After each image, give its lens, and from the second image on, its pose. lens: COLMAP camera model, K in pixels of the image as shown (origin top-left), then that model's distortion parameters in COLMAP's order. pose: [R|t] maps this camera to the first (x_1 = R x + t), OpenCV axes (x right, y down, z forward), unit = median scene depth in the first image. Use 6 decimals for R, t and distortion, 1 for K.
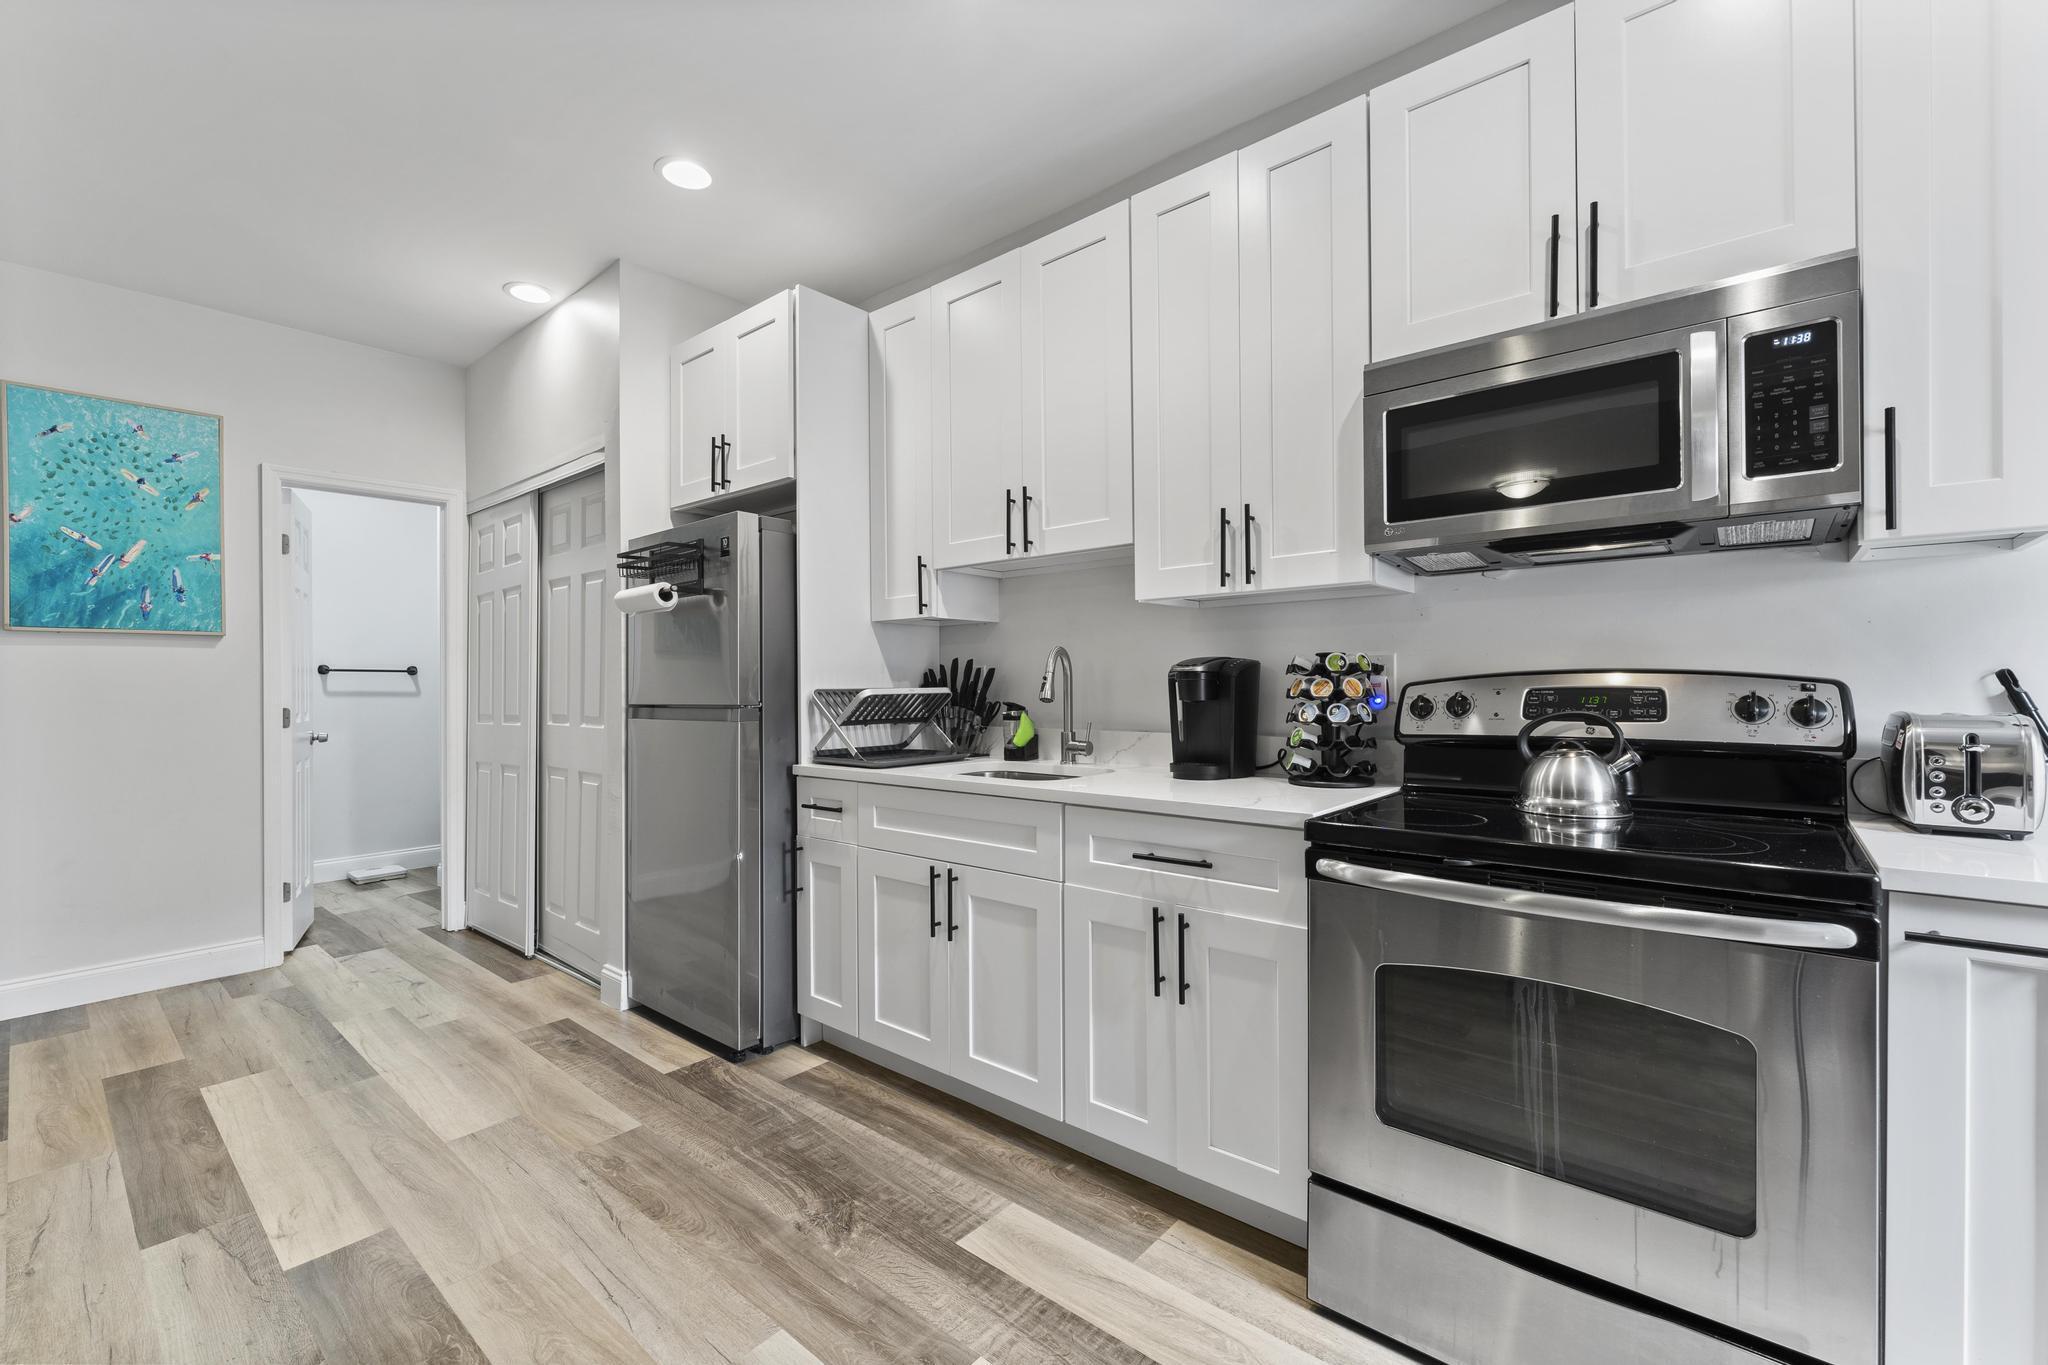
lens RADIAL K [[856.2, 0, 1024.0], [0, 856.2, 682.5], [0, 0, 1]] dist [-0.003913, 0.000015]
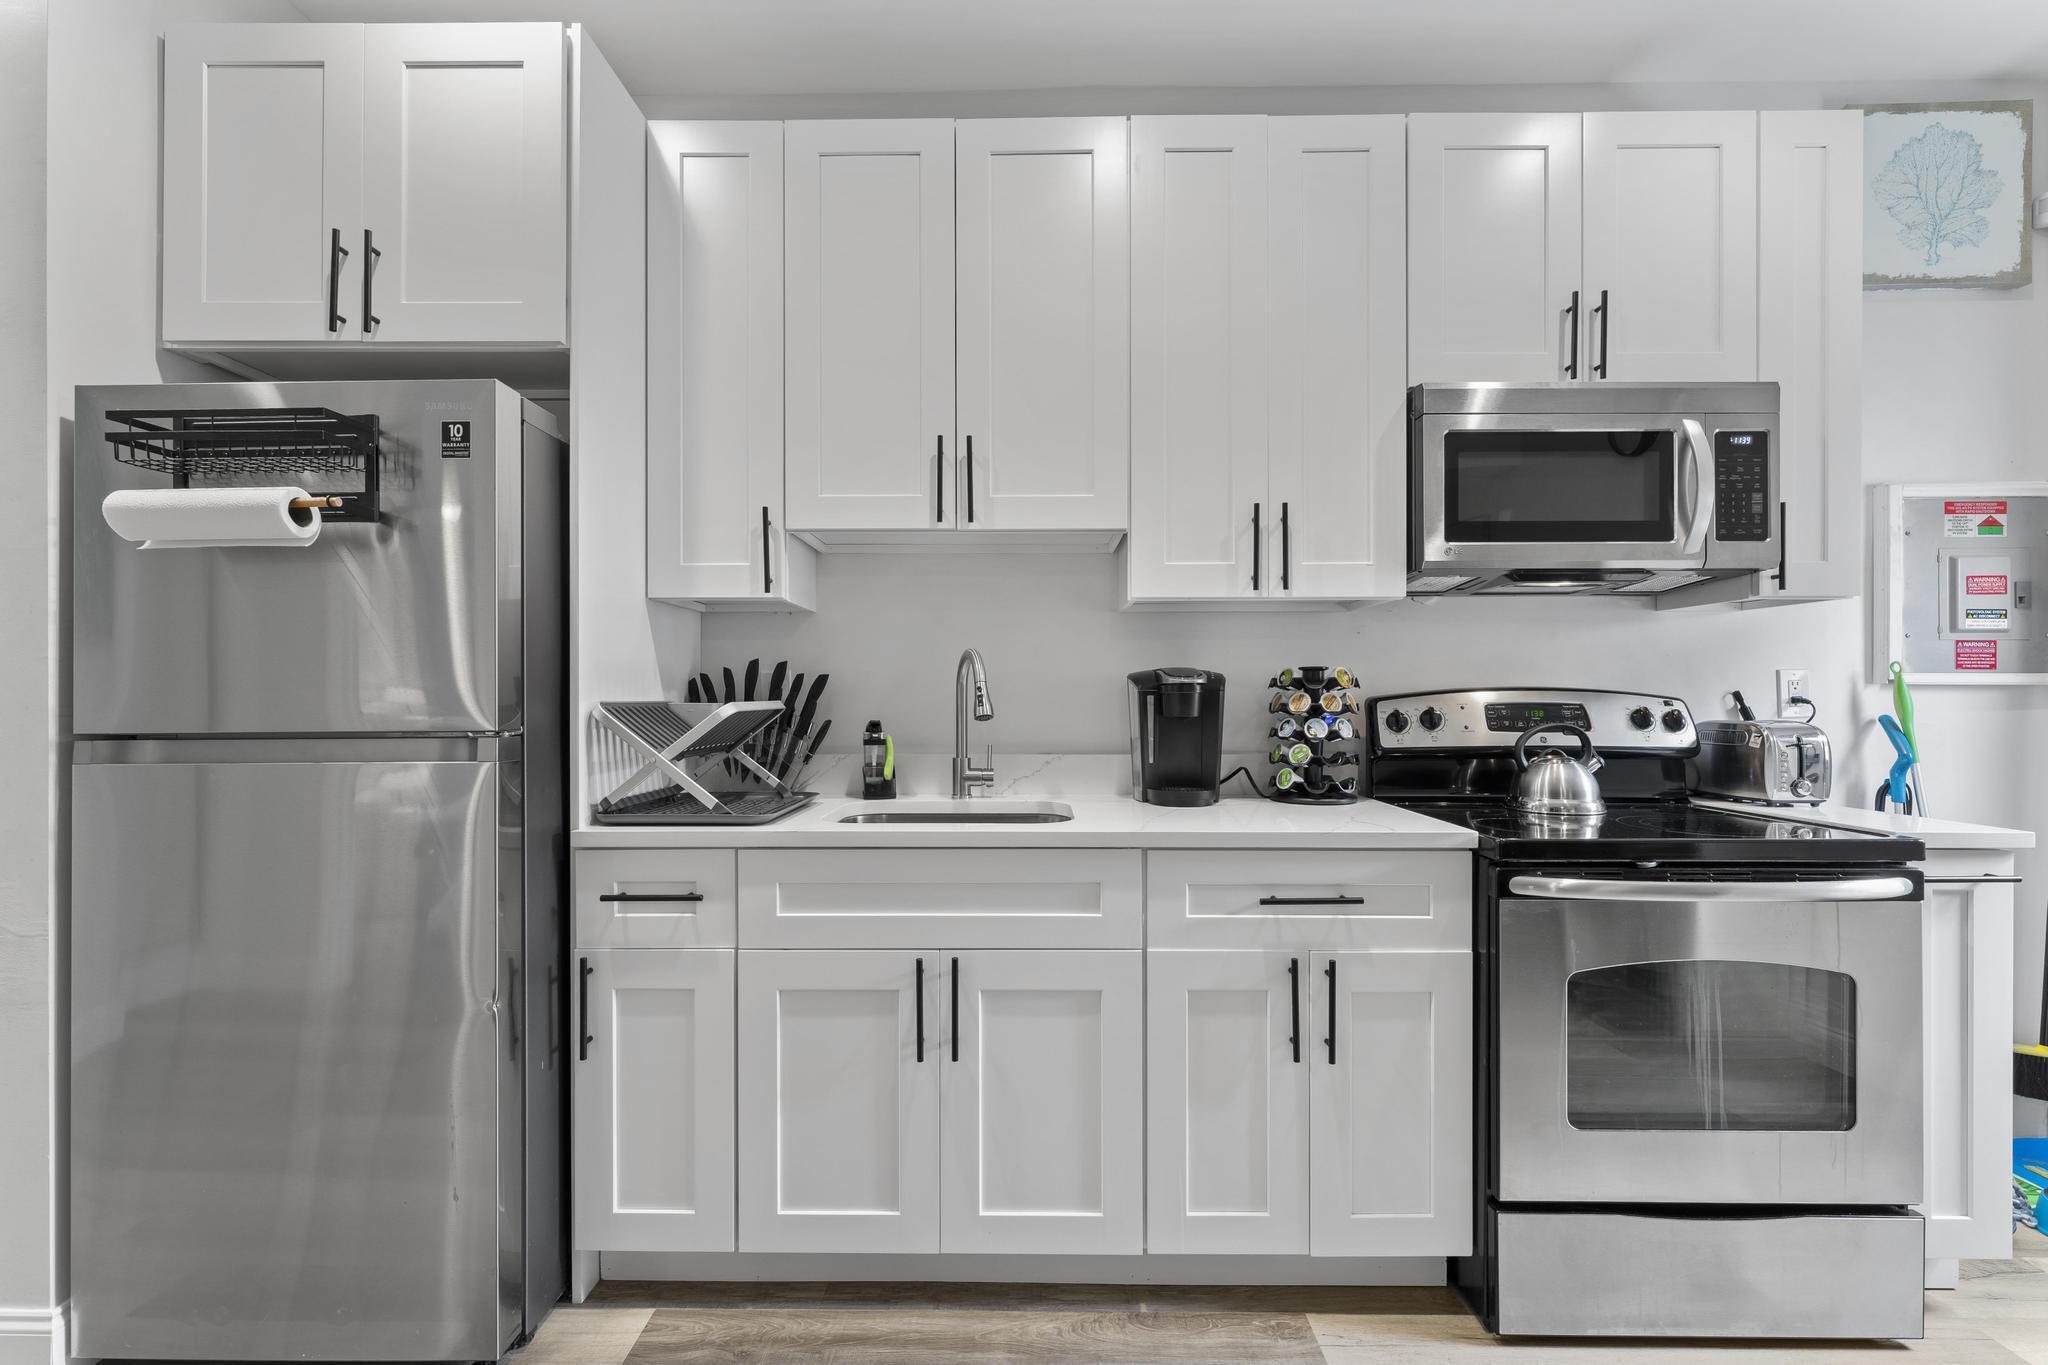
lens RADIAL K [[864.3, 0, 1024.1], [0, 864.3, 697.6], [0, 0, 1]] dist [-0.001311, -0.000697]
pose [[0.770808, 0.006173, 0.637037, -0.532502], [-0.005837, 0.999980, -0.002627, 0.004917], [-0.637040, -0.001694, 0.770829, 0.446010]]
